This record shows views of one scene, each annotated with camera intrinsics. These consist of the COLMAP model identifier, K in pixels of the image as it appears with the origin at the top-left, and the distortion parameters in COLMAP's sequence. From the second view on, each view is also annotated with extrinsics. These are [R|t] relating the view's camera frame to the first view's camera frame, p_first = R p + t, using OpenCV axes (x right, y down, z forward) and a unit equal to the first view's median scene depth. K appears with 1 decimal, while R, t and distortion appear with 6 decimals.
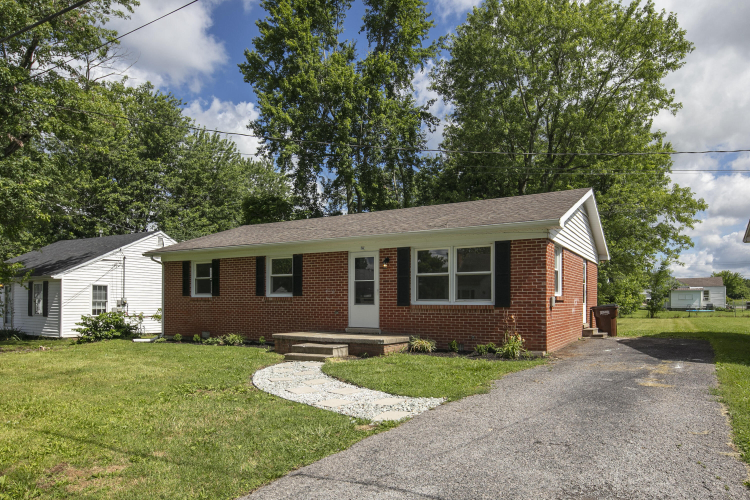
lens RADIAL K [[392.5, 0, 370.3], [0, 392.5, 247.9], [0, 0, 1]] dist [0.006307, 0.000807]
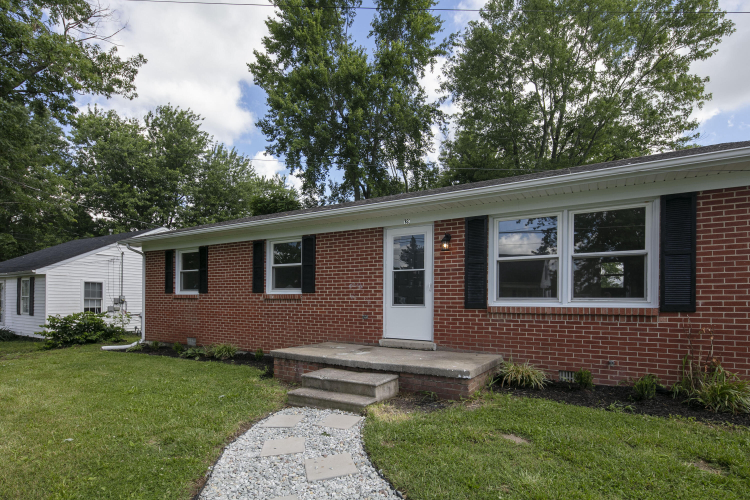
lens RADIAL K [[366.1, 0, 380.0], [0, 366.1, 253.7], [0, 0, 1]] dist [0.001940, -0.001869]
pose [[0.999832, 0.005685, 0.017434, -0.050253], [-0.005835, 0.999946, 0.008588, 0.033549], [-0.017384, -0.008689, 0.999811, 0.248172]]
